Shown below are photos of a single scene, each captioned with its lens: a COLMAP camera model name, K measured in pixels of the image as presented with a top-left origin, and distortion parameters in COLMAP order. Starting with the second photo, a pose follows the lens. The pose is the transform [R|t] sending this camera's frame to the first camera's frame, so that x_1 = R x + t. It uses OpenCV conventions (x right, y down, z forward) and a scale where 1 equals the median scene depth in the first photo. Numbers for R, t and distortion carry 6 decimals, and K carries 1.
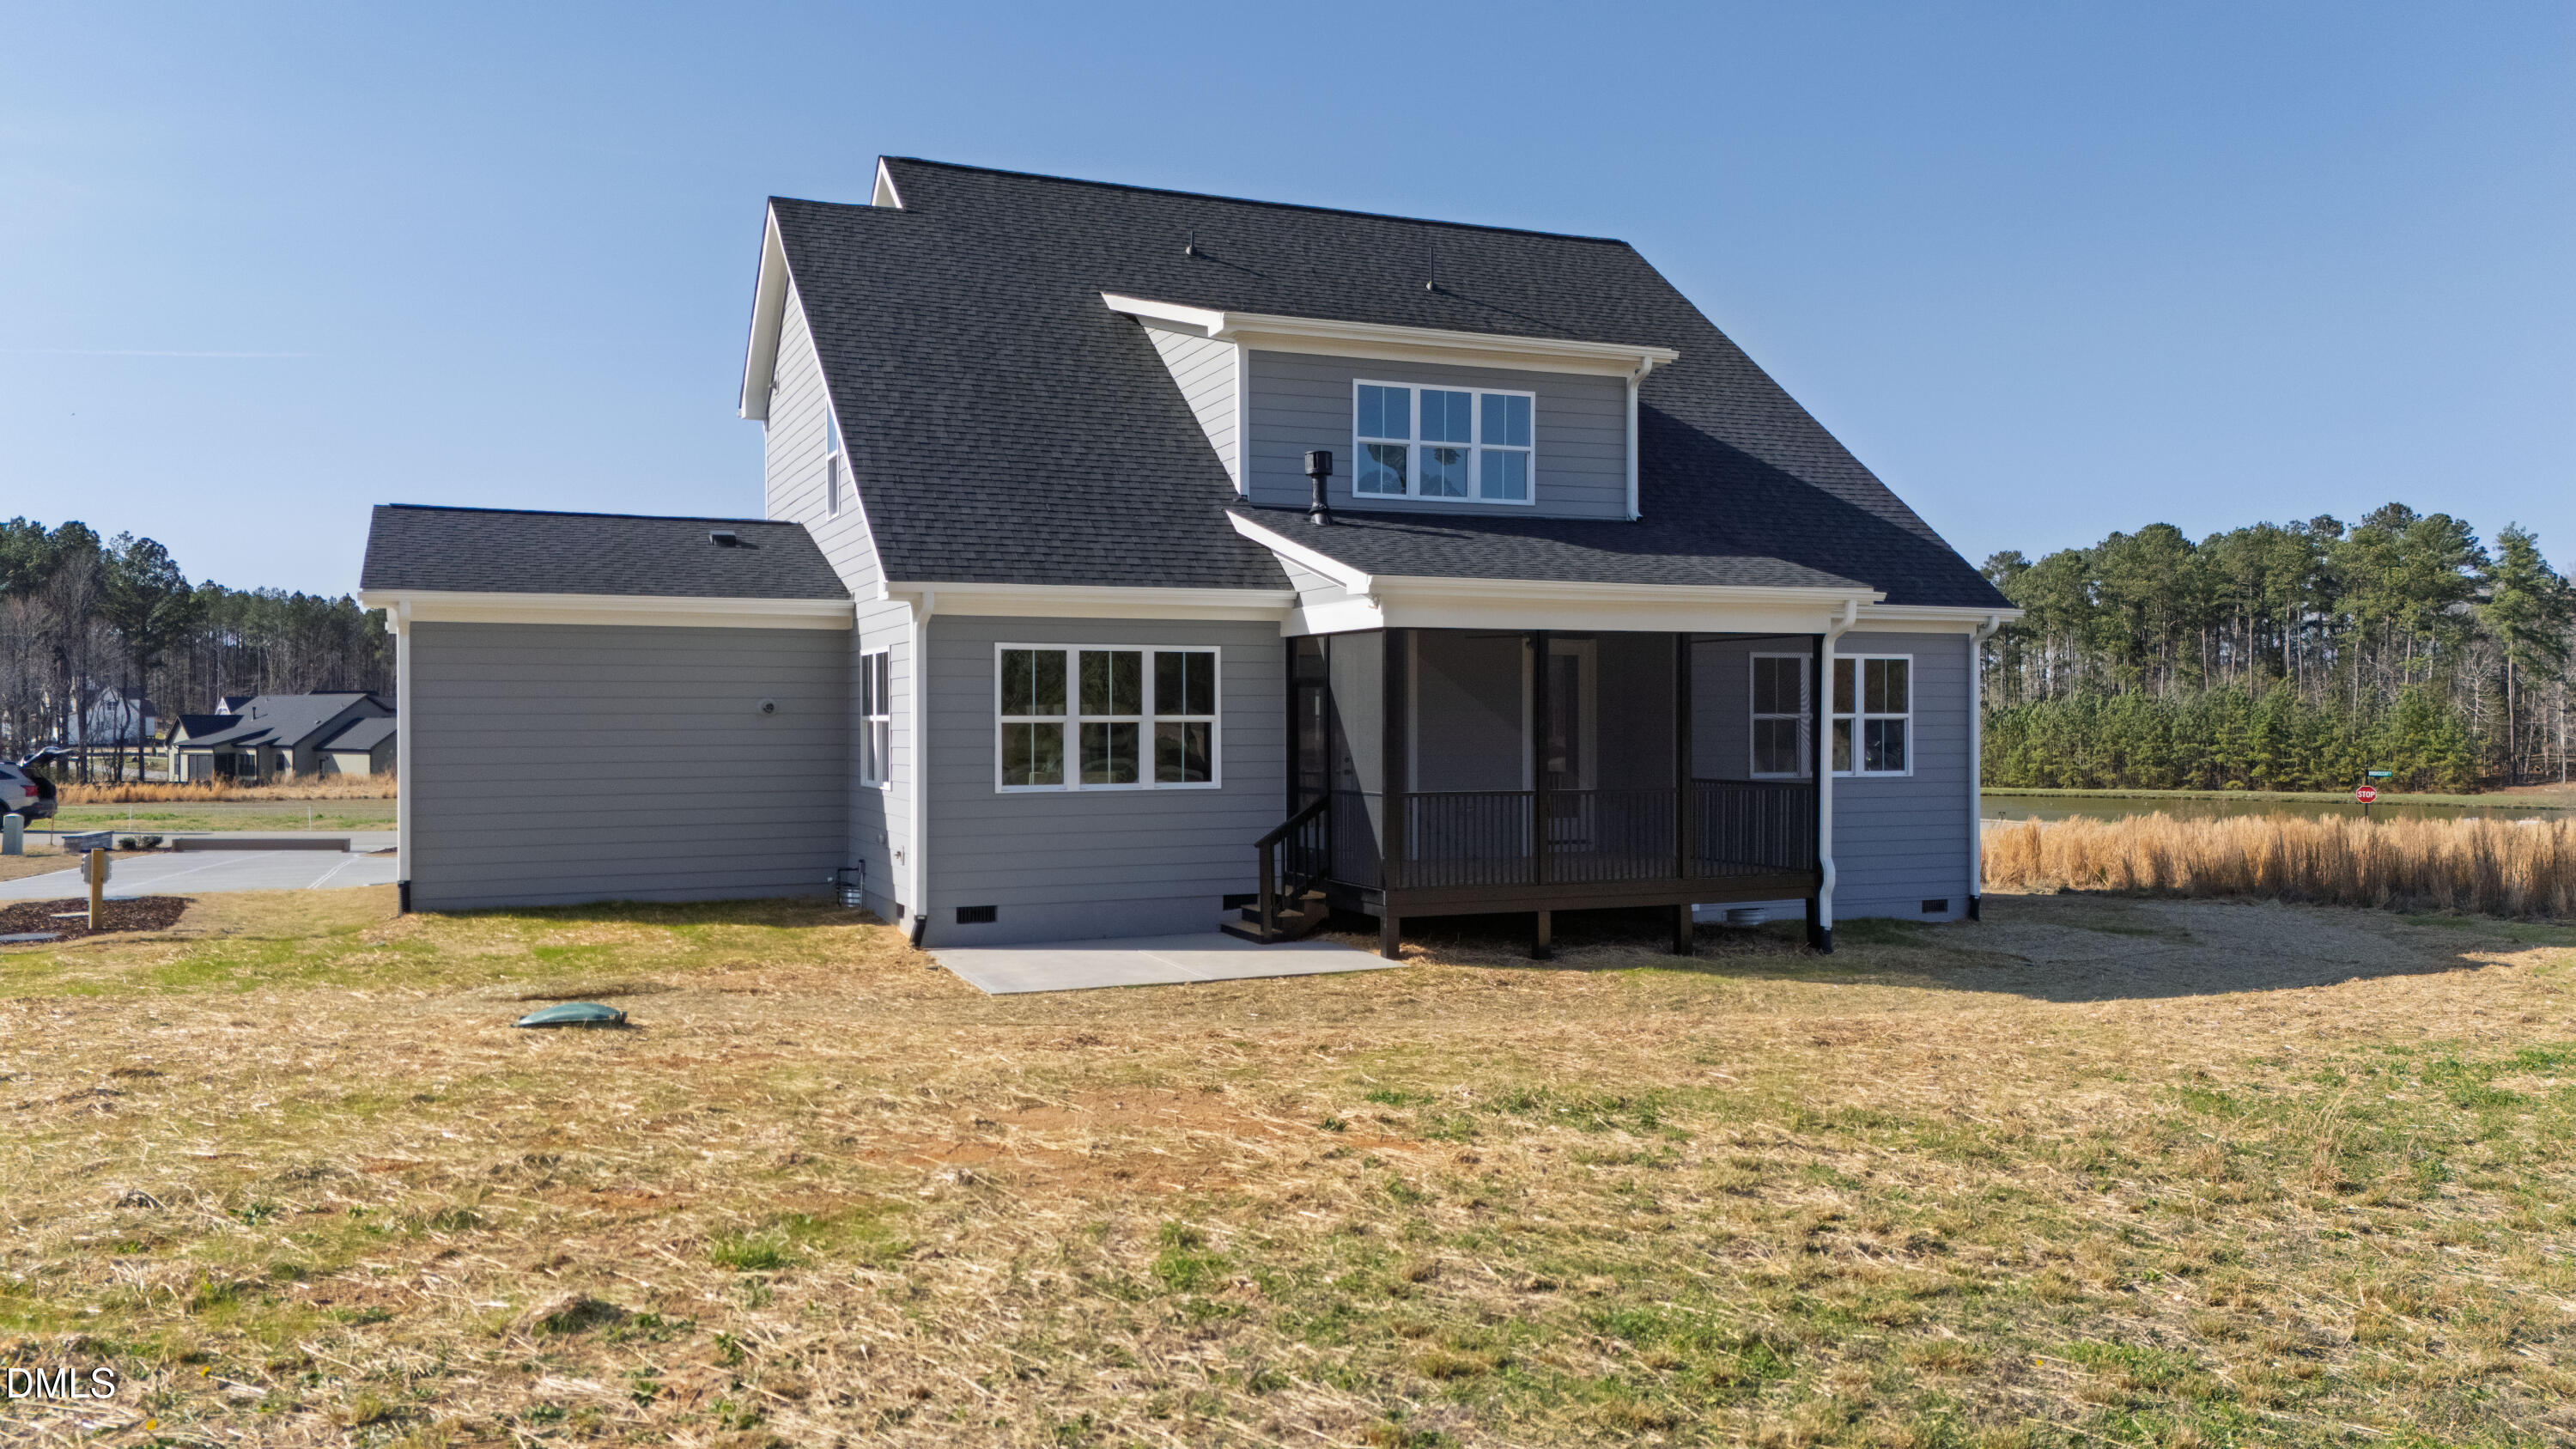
lens RADIAL K [[1934.7, 0, 1288.0], [0, 1934.7, 724.5], [0, 0, 1]] dist [0.038265, -0.011437]
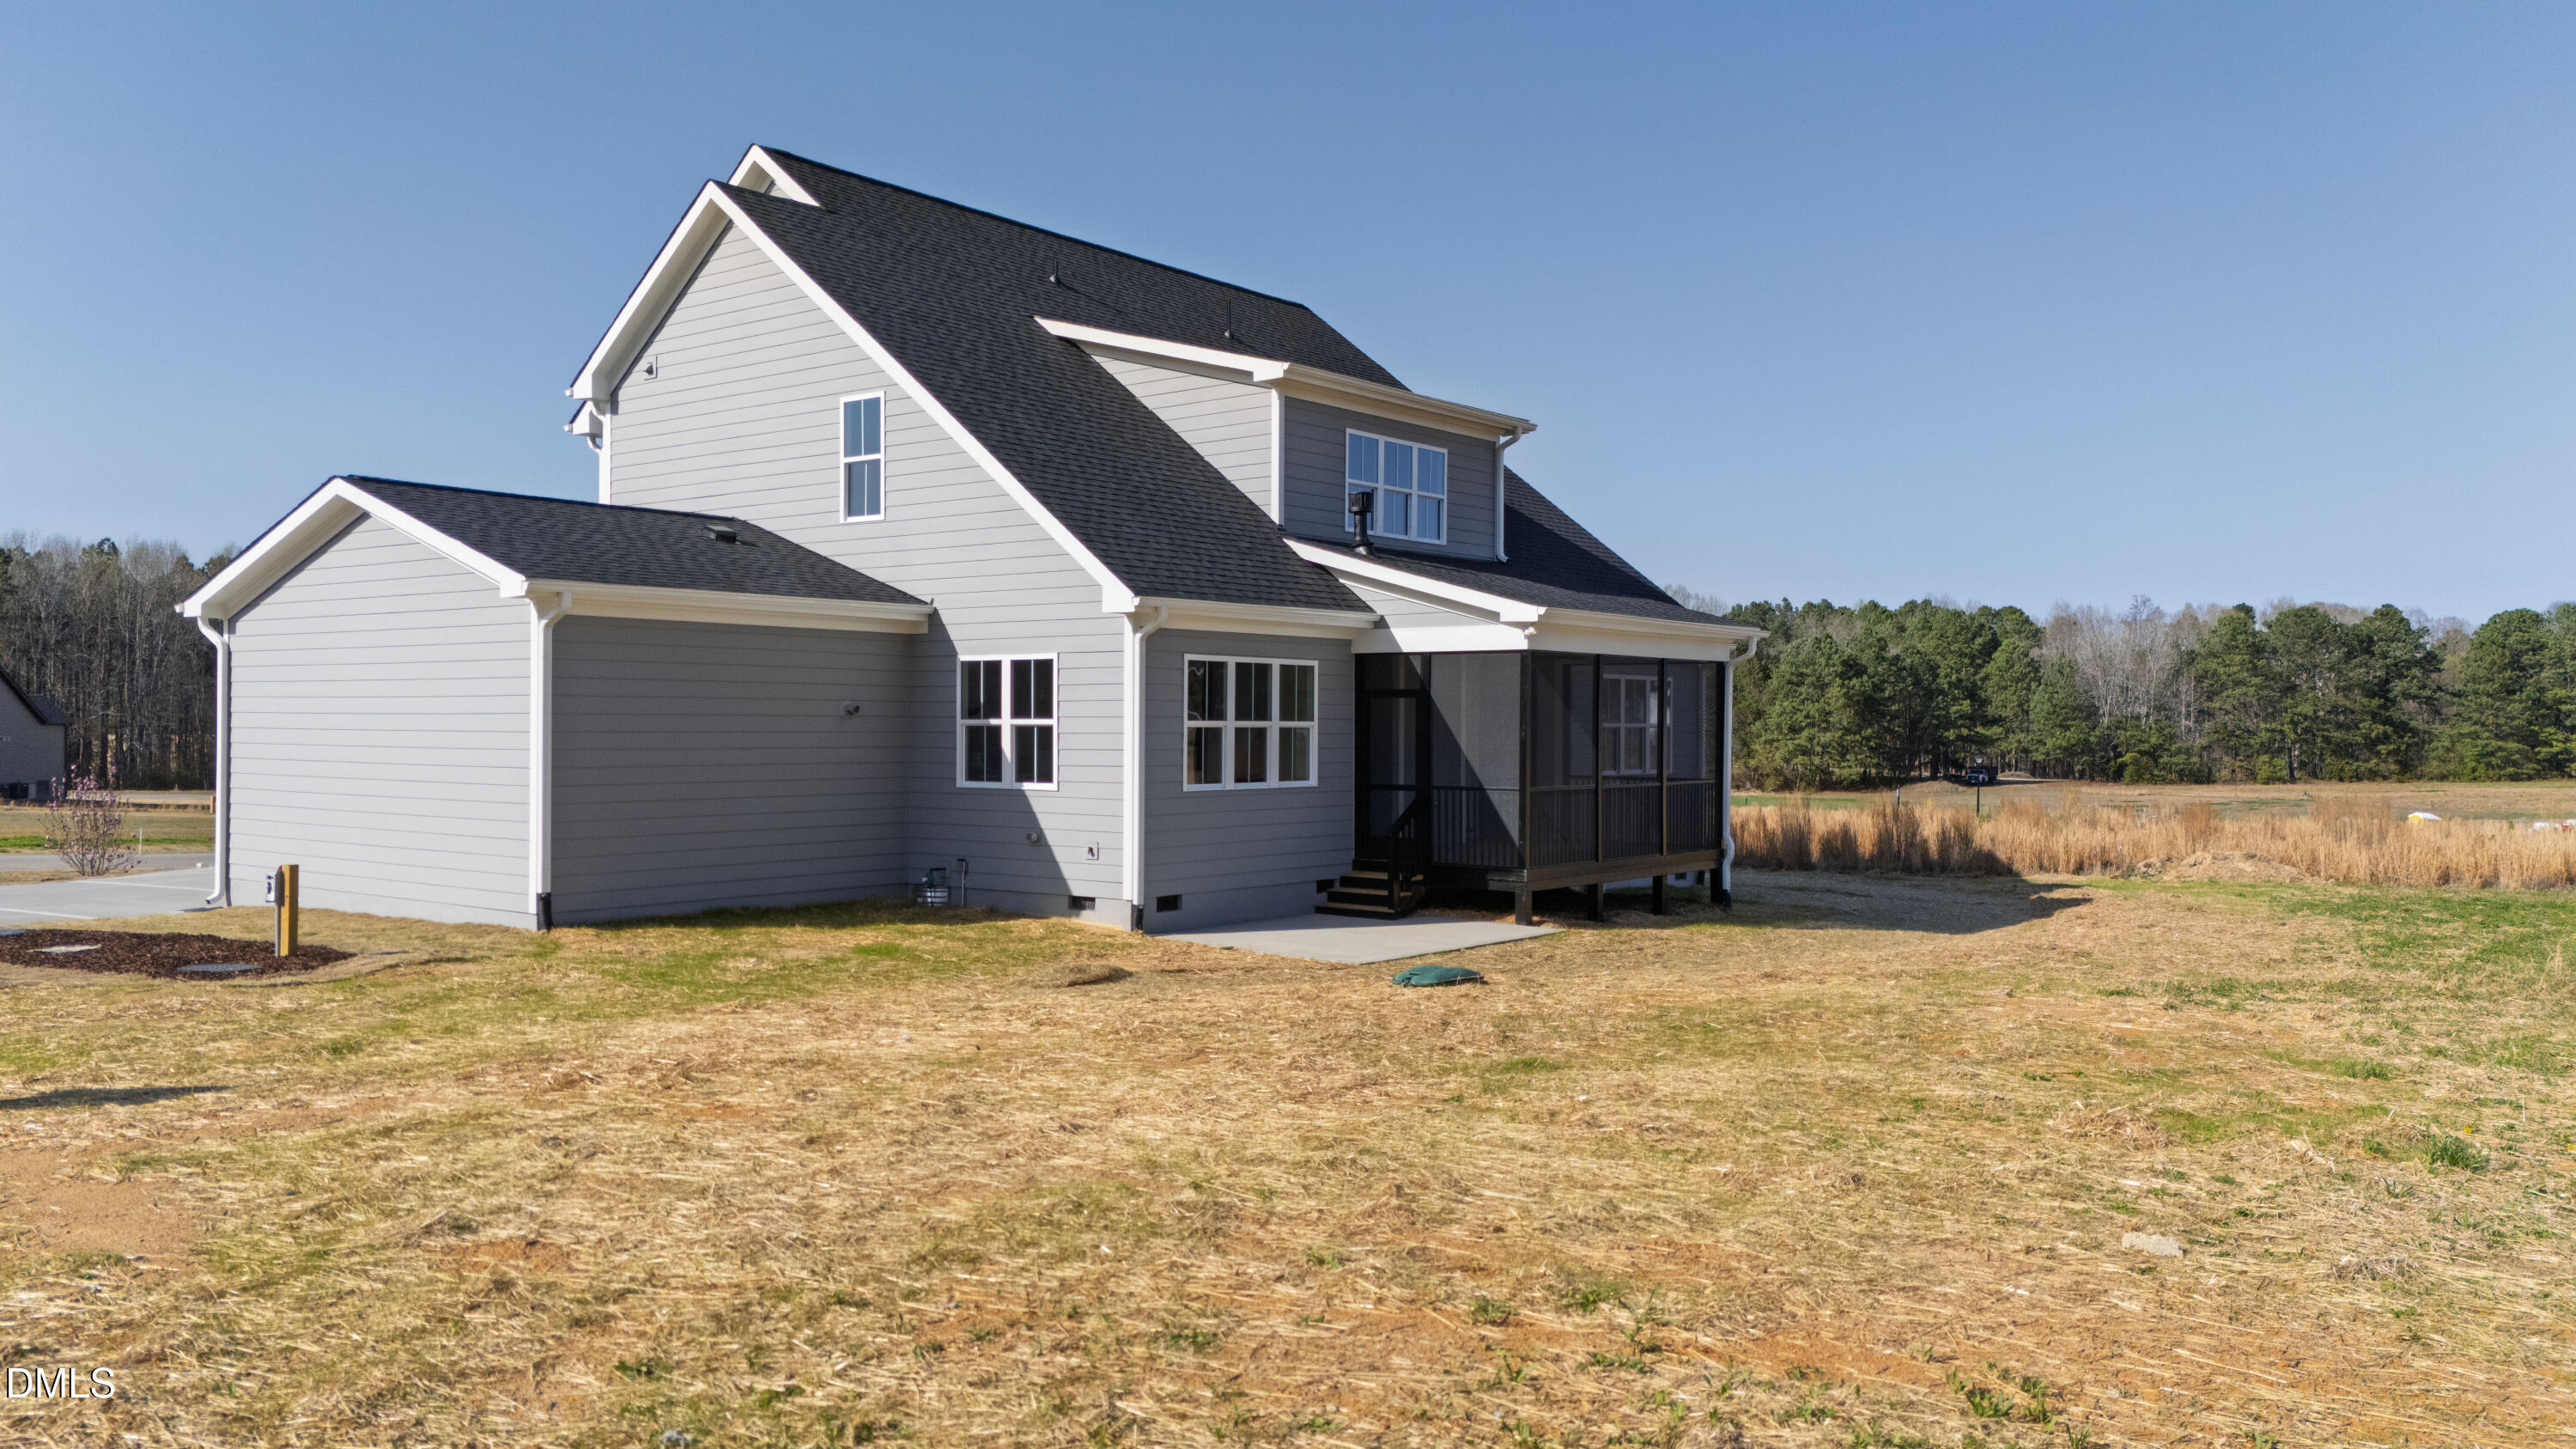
lens RADIAL K [[1934.7, 0, 1288.0], [0, 1934.7, 724.5], [0, 0, 1]] dist [0.038265, -0.011437]
pose [[0.878429, 0.006812, 0.477825, -0.589332], [-0.006065, 0.999977, -0.003104, 0.000398], [-0.477835, -0.000171, 0.878450, 0.013282]]
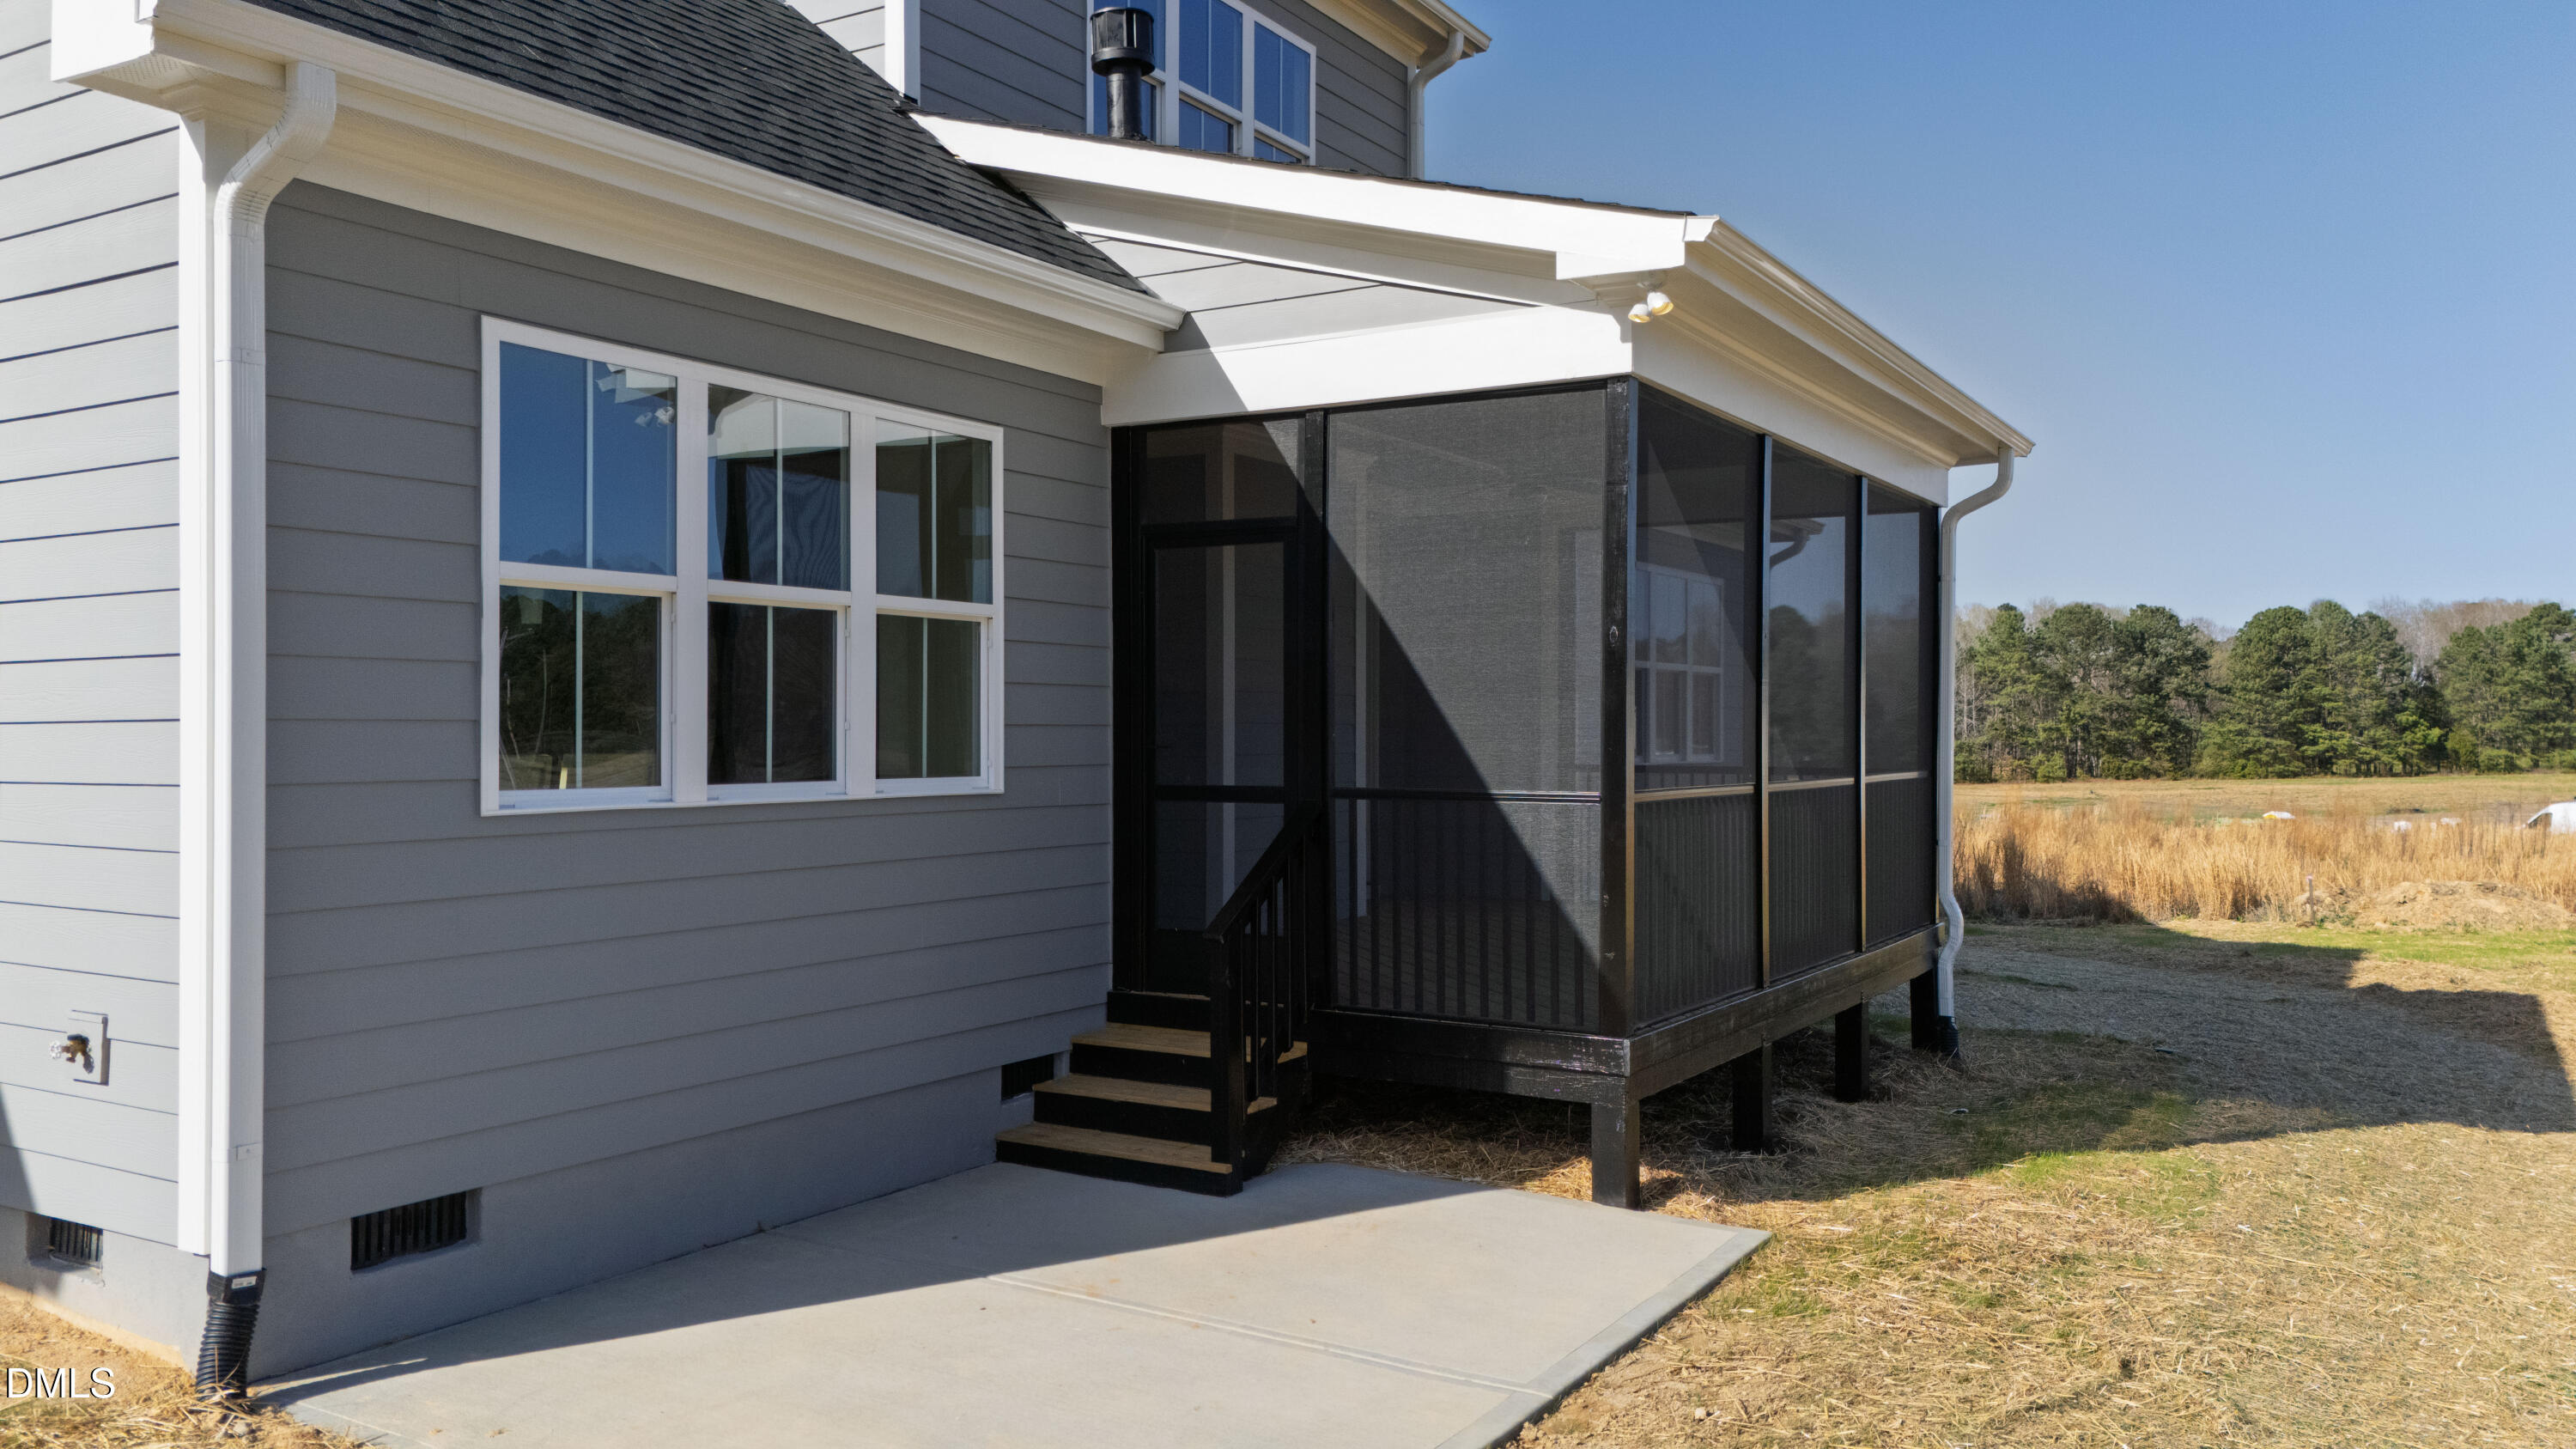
lens RADIAL K [[1934.7, 0, 1288.0], [0, 1934.7, 724.5], [0, 0, 1]] dist [0.038265, -0.011437]
pose [[0.813879, 0.004869, 0.581014, -0.214611], [-0.000977, 0.999975, -0.007011, 0.021844], [-0.581033, 0.005139, 0.813864, 0.645587]]
